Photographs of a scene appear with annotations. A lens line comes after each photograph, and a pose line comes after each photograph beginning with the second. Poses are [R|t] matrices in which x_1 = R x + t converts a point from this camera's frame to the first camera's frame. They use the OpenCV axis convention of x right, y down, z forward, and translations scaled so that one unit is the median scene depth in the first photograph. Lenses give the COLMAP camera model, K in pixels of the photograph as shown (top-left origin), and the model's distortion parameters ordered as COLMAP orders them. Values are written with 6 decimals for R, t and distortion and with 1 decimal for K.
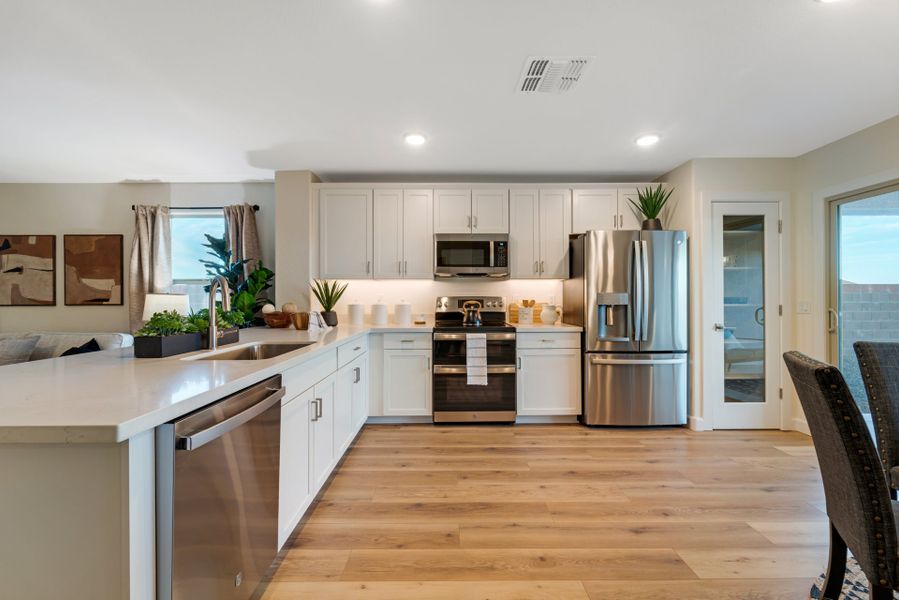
lens RADIAL K [[363.6, 0, 449.5], [0, 363.6, 300.0], [0, 0, 1]] dist [0.000339, 0.000010]
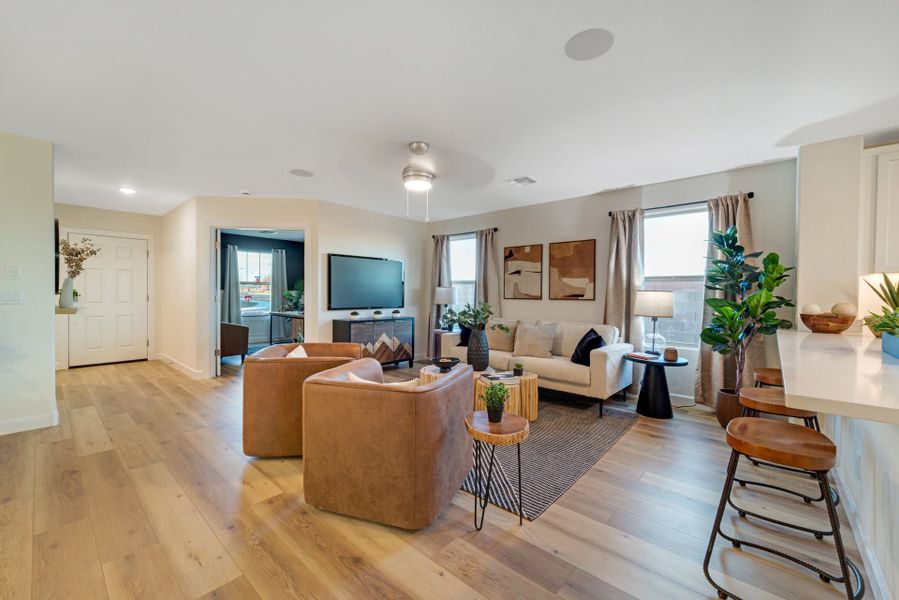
lens RADIAL K [[363.6, 0, 449.5], [0, 363.6, 300.0], [0, 0, 1]] dist [0.000339, 0.000010]
pose [[0.743792, 0.022073, -0.668046, -0.532221], [-0.015676, 0.999756, 0.015579, 0.002355], [0.668227, -0.001115, 0.743957, -0.181015]]
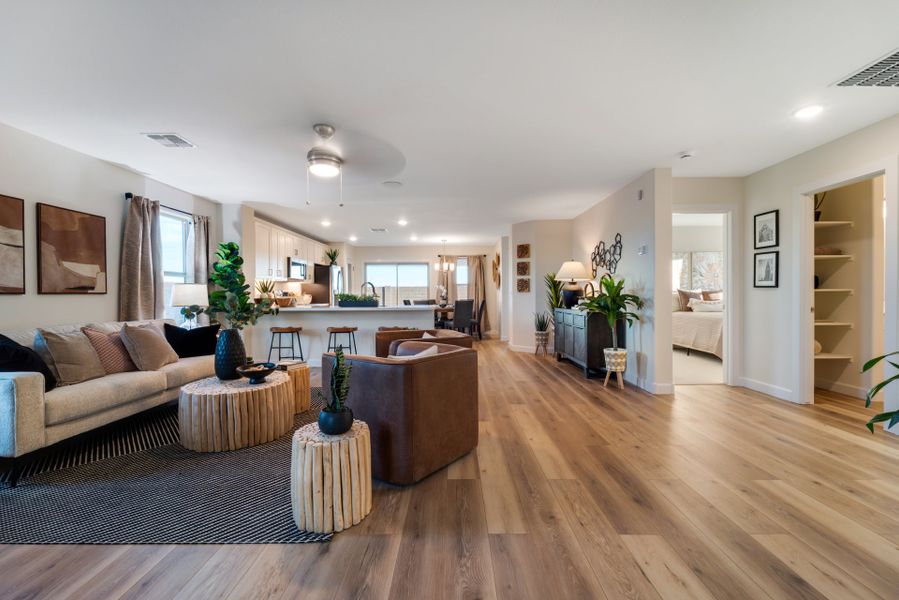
lens RADIAL K [[371.2, 0, 452.5], [0, 371.2, 301.1], [0, 0, 1]] dist [-0.006851, -0.000260]
pose [[0.014167, -0.014214, 0.999799, -2.050804], [0.011330, 0.999837, 0.014054, 0.032940], [-0.999835, 0.011129, 0.014326, 0.121621]]
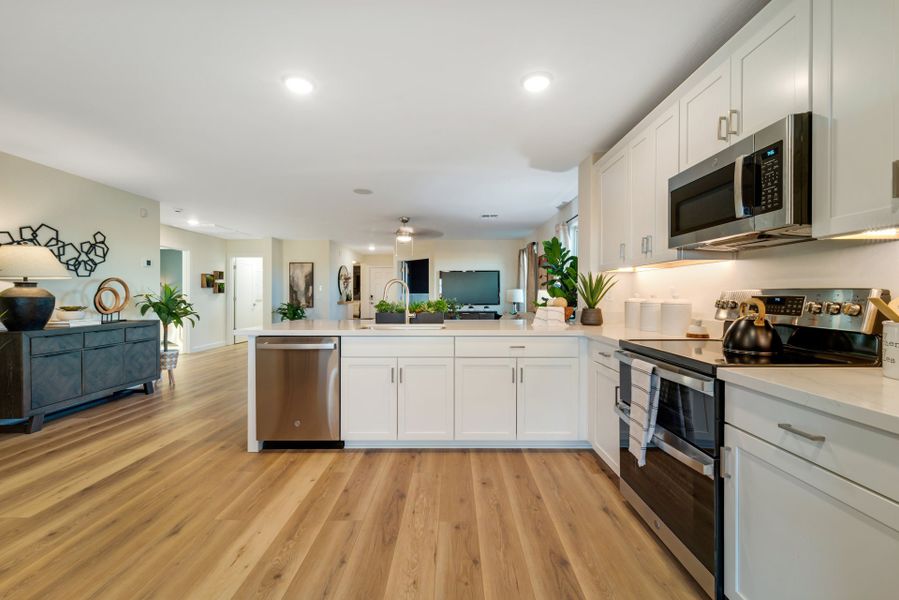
lens RADIAL K [[359.8, 0, 452.4], [0, 359.8, 296.1], [0, 0, 1]] dist [-0.000521, -0.000047]
pose [[-0.002207, 0.008843, -0.999958, 0.545908], [-0.005190, 0.999947, 0.008854, -0.003595], [0.999984, 0.005209, -0.002160, 0.679369]]
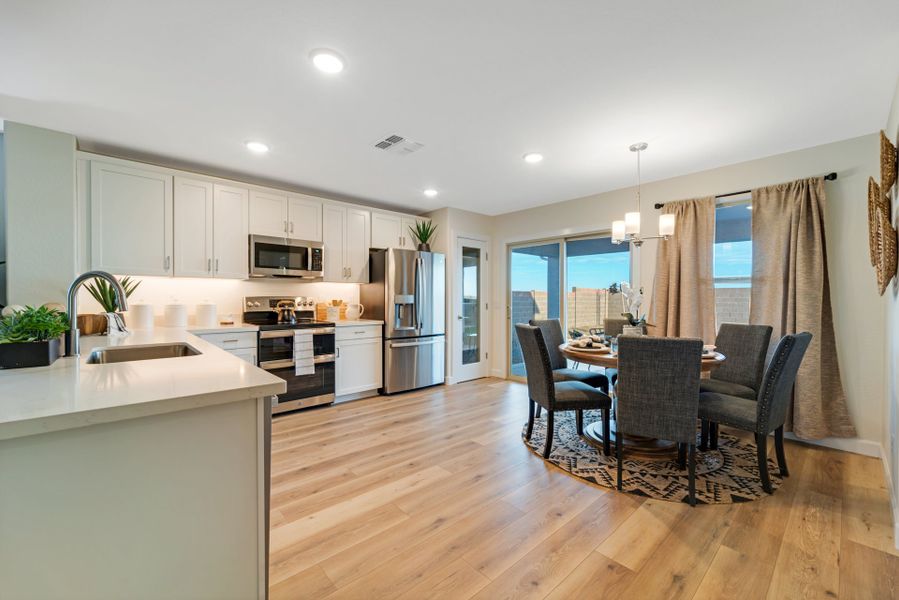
lens RADIAL K [[362.2, 0, 451.5], [0, 362.2, 303.5], [0, 0, 1]] dist [-0.001193, -0.000127]
pose [[0.744257, -0.004415, 0.667879, -0.311439], [-0.001922, 0.999960, 0.008751, 0.000694], [-0.667891, -0.007797, 0.744218, -0.131384]]
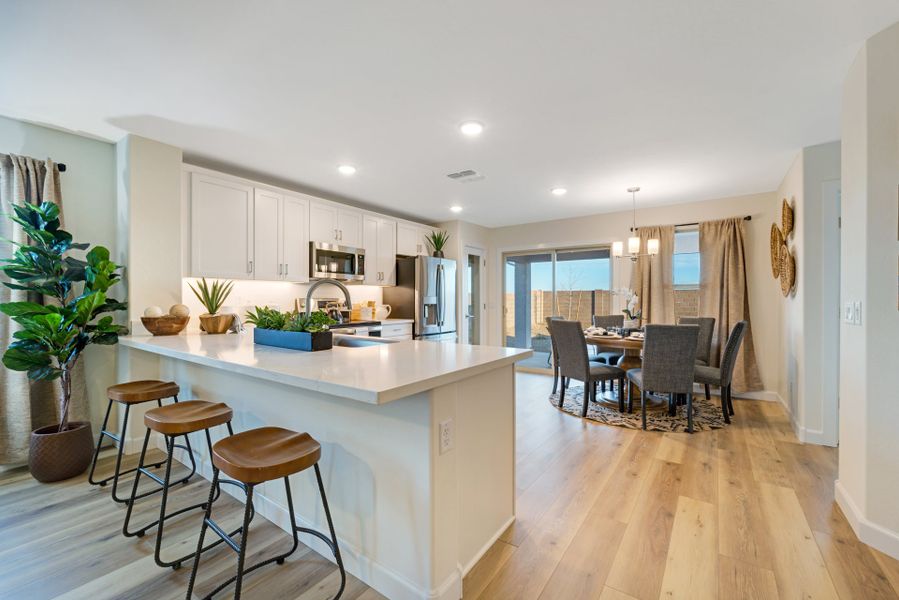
lens RADIAL K [[371.2, 0, 452.5], [0, 371.2, 301.1], [0, 0, 1]] dist [-0.006851, -0.000260]
pose [[0.584534, -0.000503, 0.811369, -0.737684], [0.001737, 0.999998, -0.000632, 0.001800], [-0.811367, 0.001779, 0.584534, -0.012524]]
